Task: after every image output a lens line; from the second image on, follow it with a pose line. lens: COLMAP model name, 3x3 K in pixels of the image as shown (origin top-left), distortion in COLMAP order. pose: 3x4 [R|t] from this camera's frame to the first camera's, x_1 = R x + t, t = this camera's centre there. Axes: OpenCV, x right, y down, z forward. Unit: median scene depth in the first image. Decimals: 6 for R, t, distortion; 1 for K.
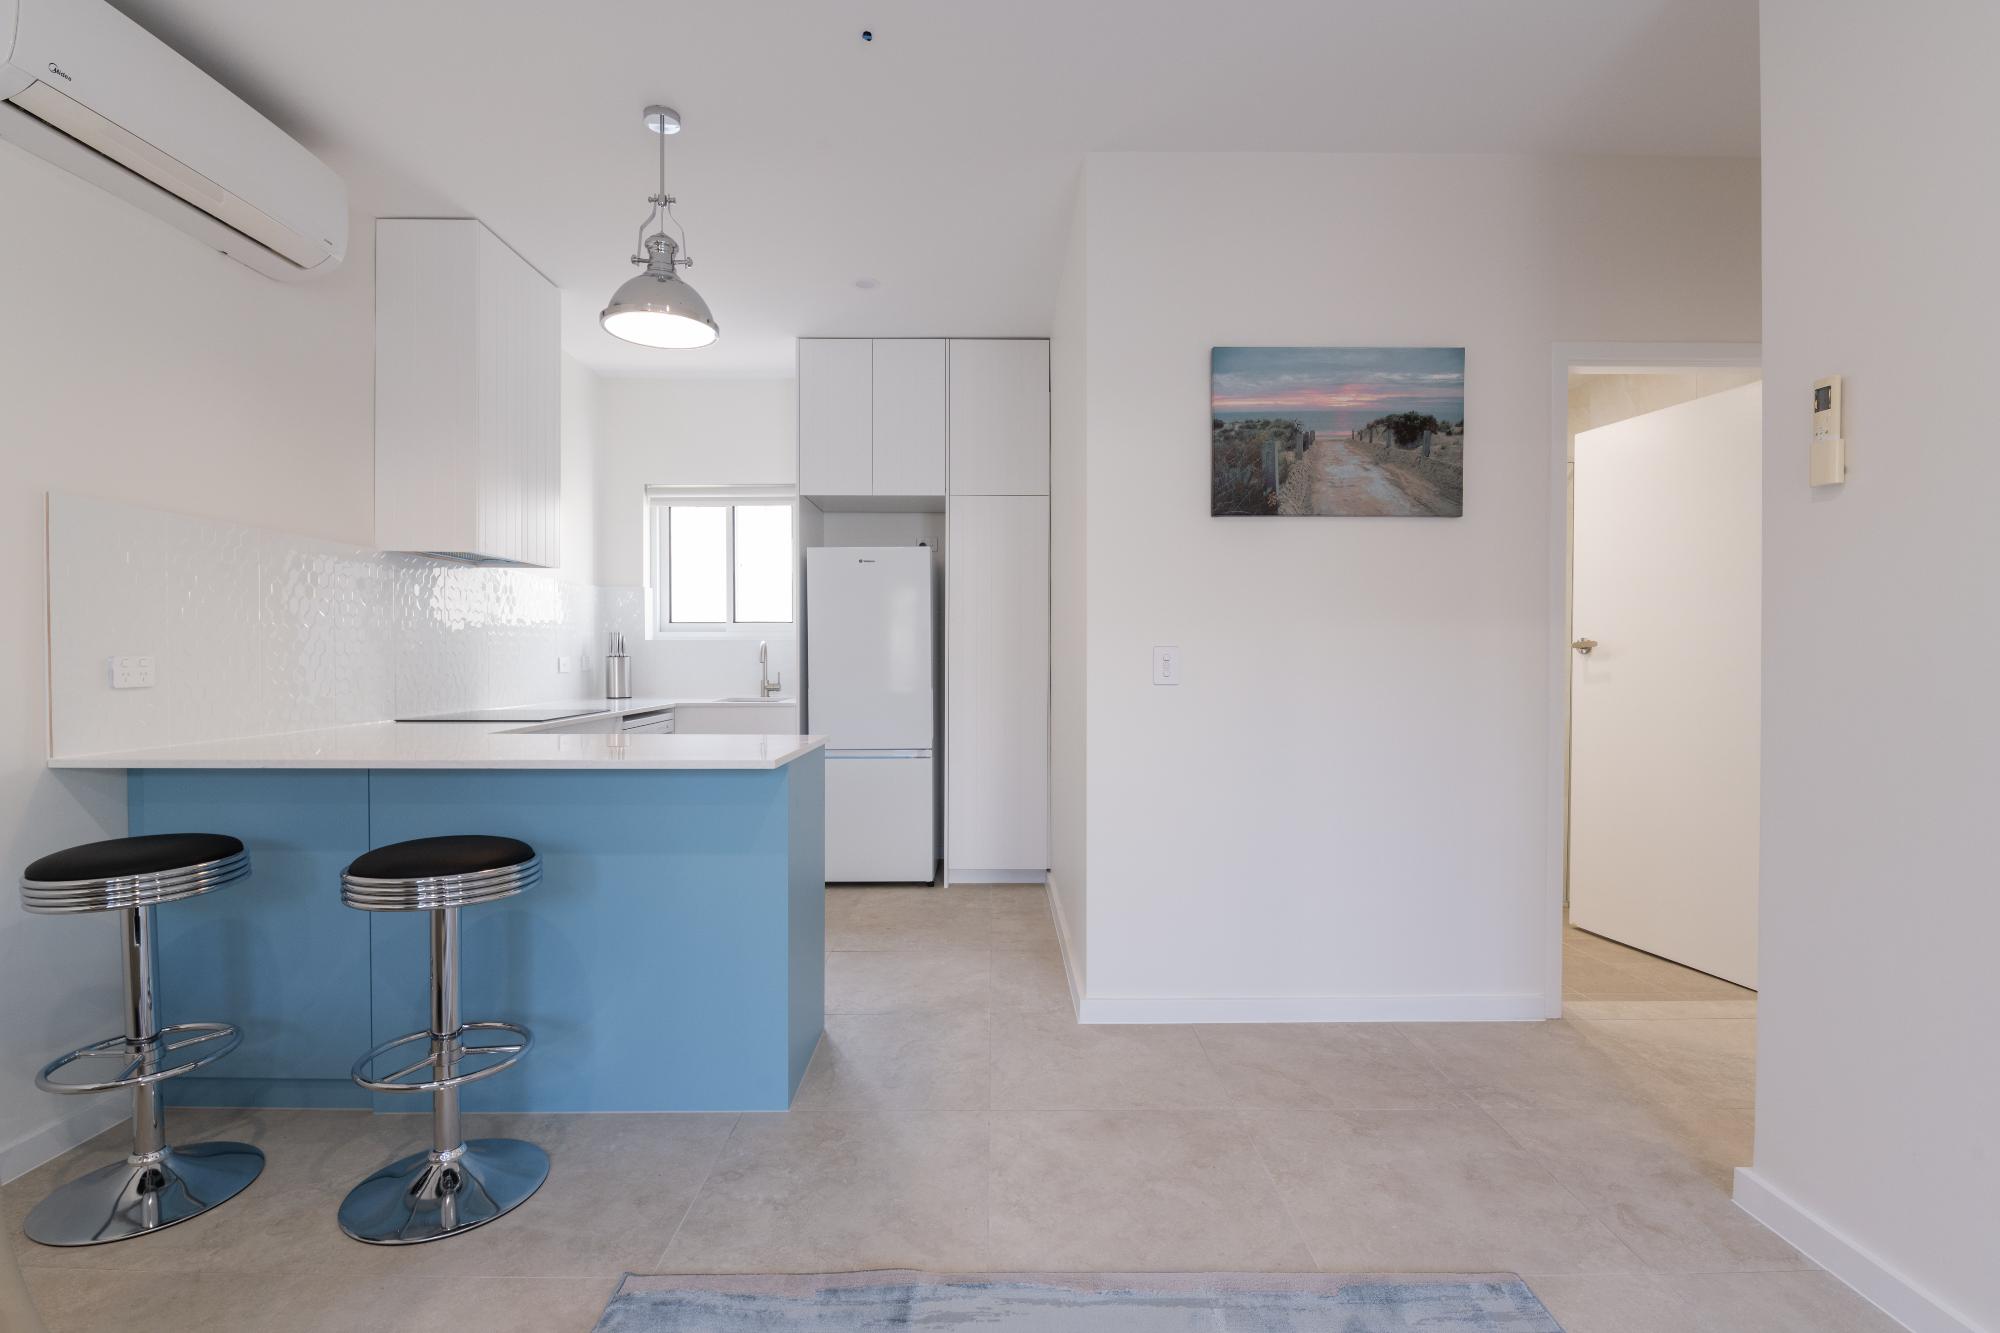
lens RADIAL K [[900.5, 0, 998.8], [0, 900.5, 667.5], [0, 0, 1]] dist [-0.007562, -0.005039]
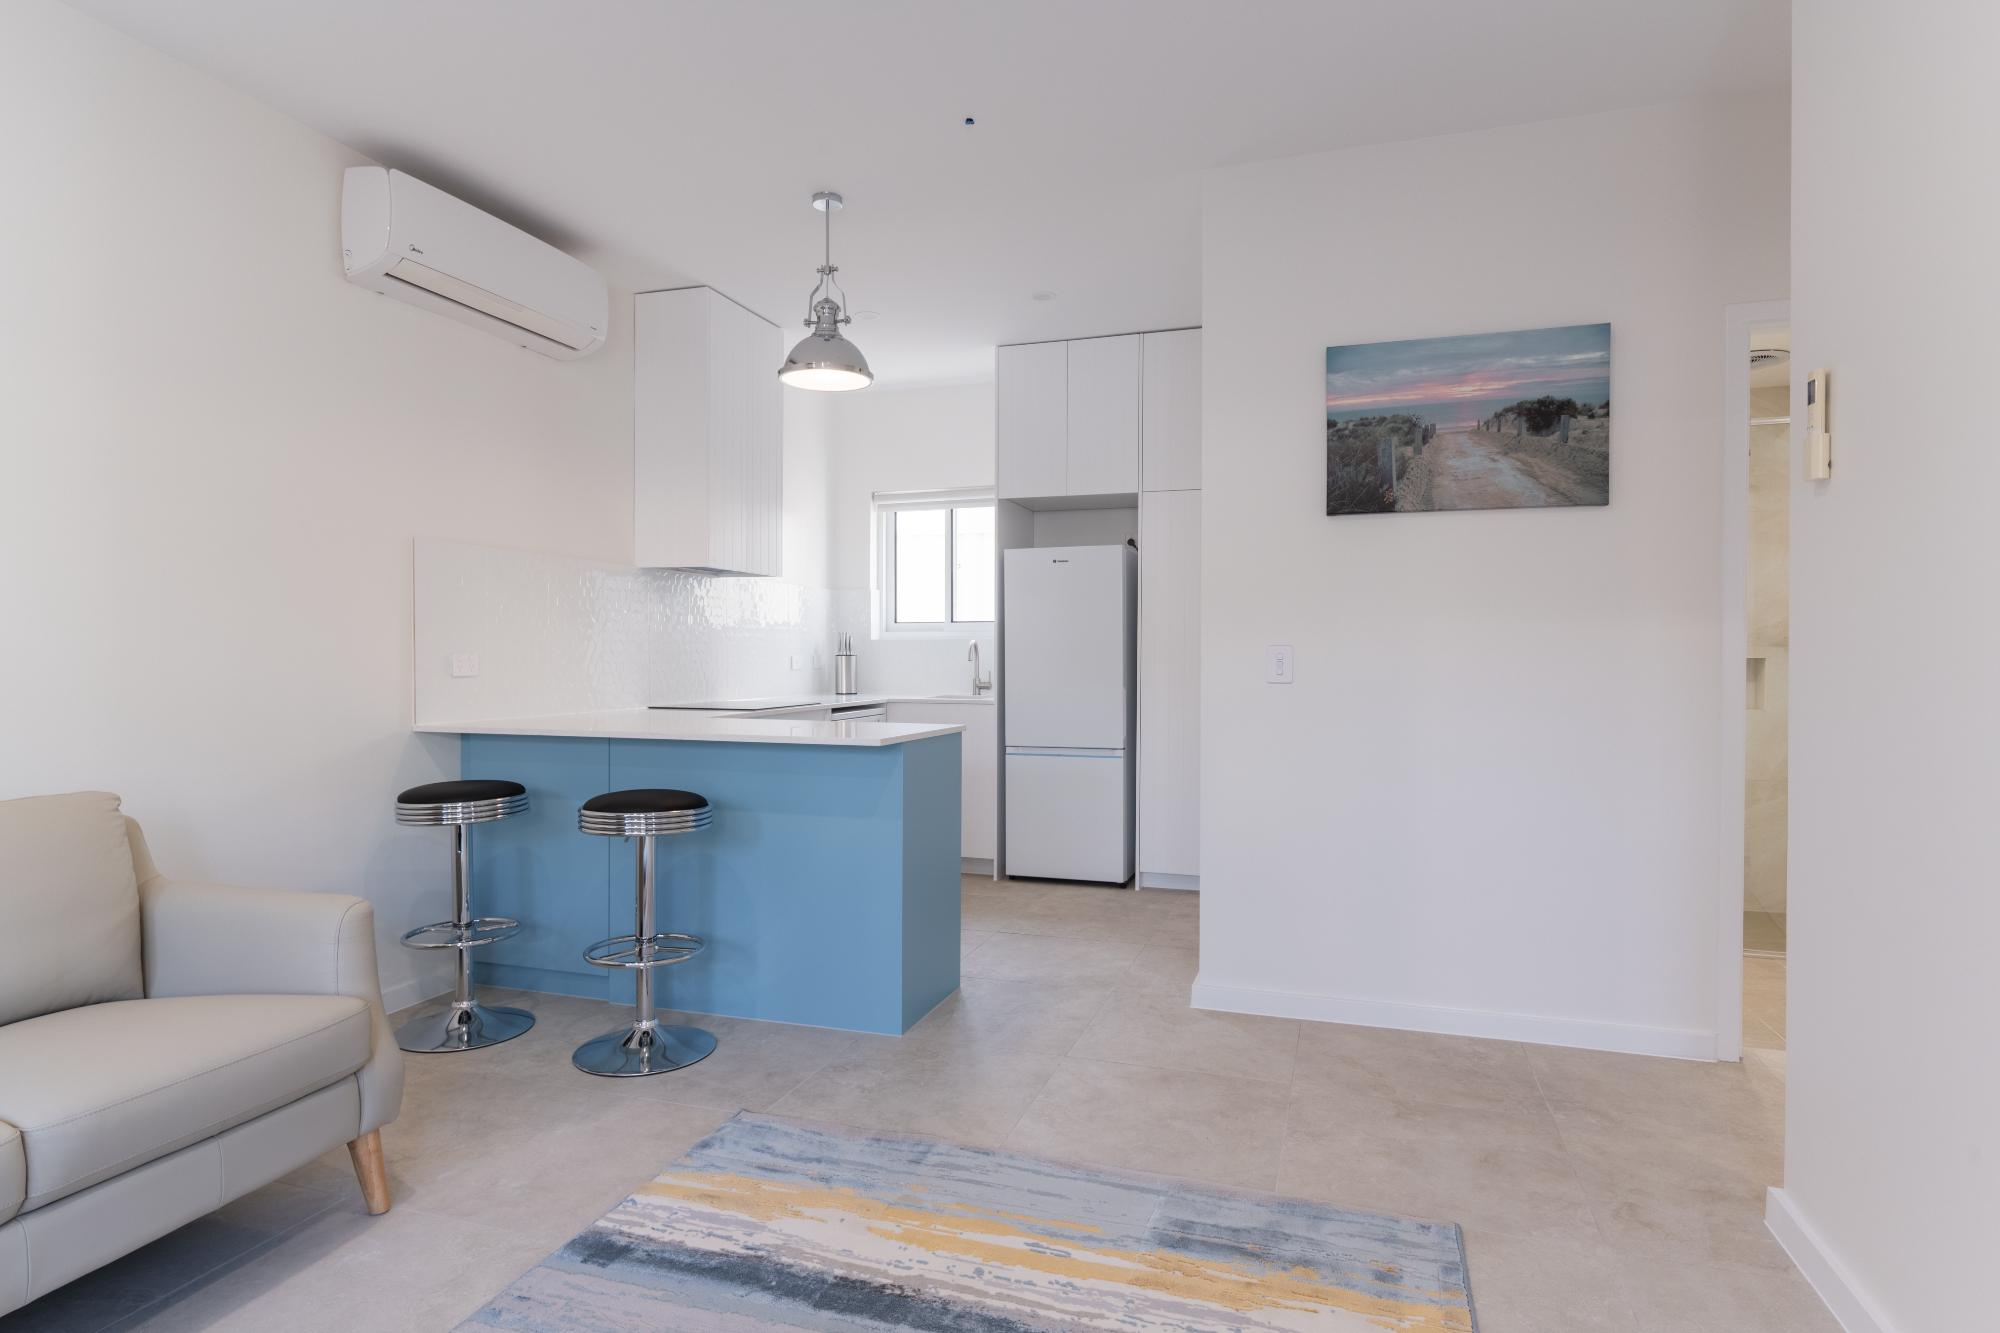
lens RADIAL K [[1050.9, 0, 1003.0], [0, 1050.9, 663.7], [0, 0, 1]] dist [0.002525, -0.002456]
pose [[0.948969, 0.004413, -0.315340, 0.268065], [-0.006252, 0.999969, -0.004821, 0.005244], [0.315309, 0.006547, 0.948967, -0.229061]]
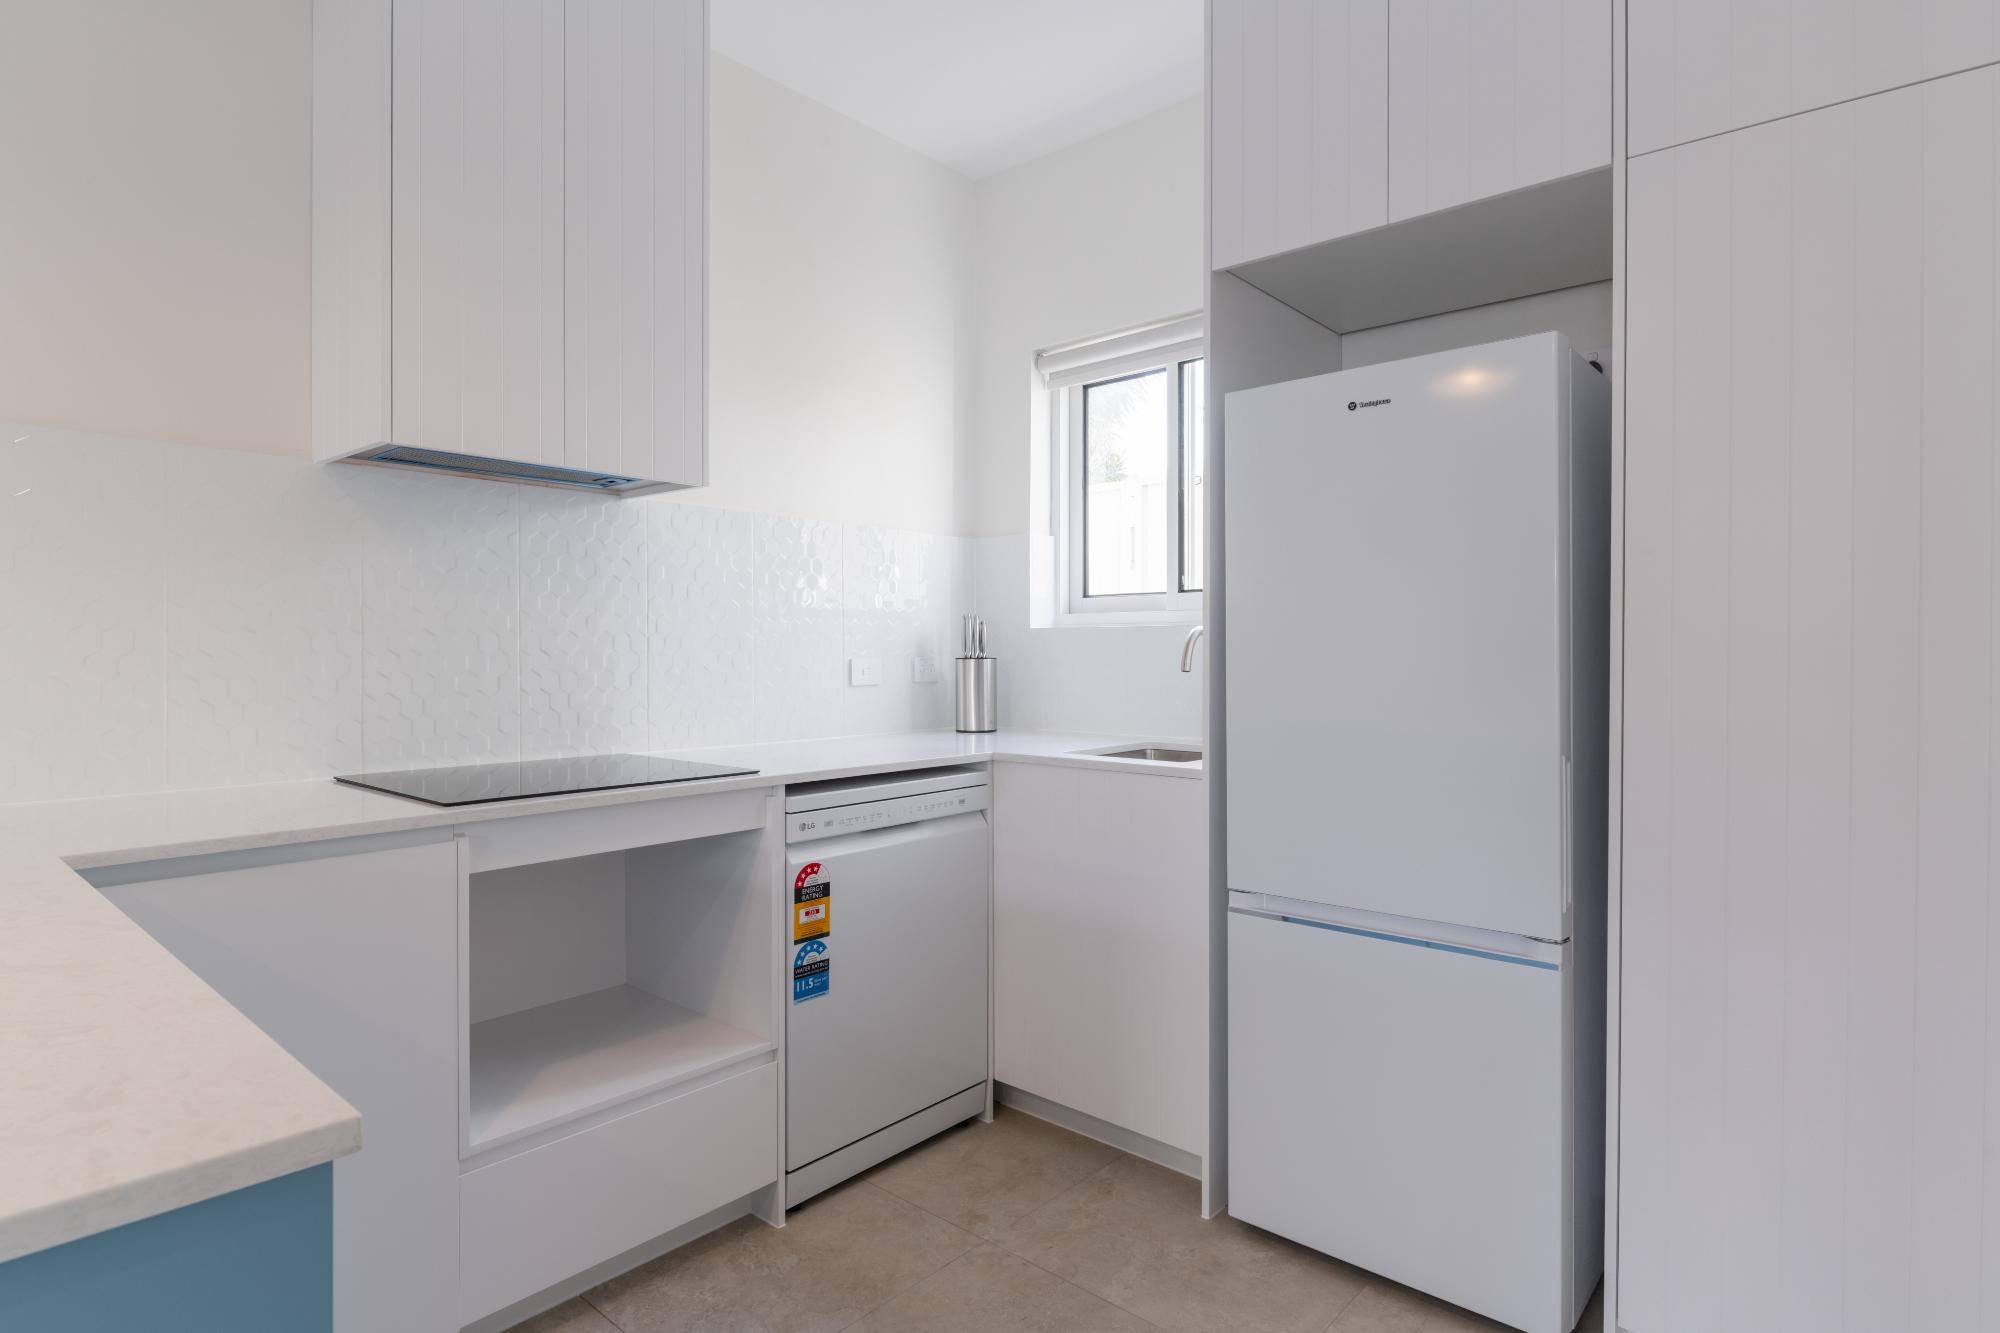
lens RADIAL K [[1050.9, 0, 997.4], [0, 1050.9, 656.6], [0, 0, 1]] dist [0.002525, -0.002456]
pose [[0.751800, 0.003526, -0.659382, 0.039115], [-0.011300, 0.999908, -0.007537, -0.014636], [0.659294, 0.013117, 0.751771, 0.929194]]
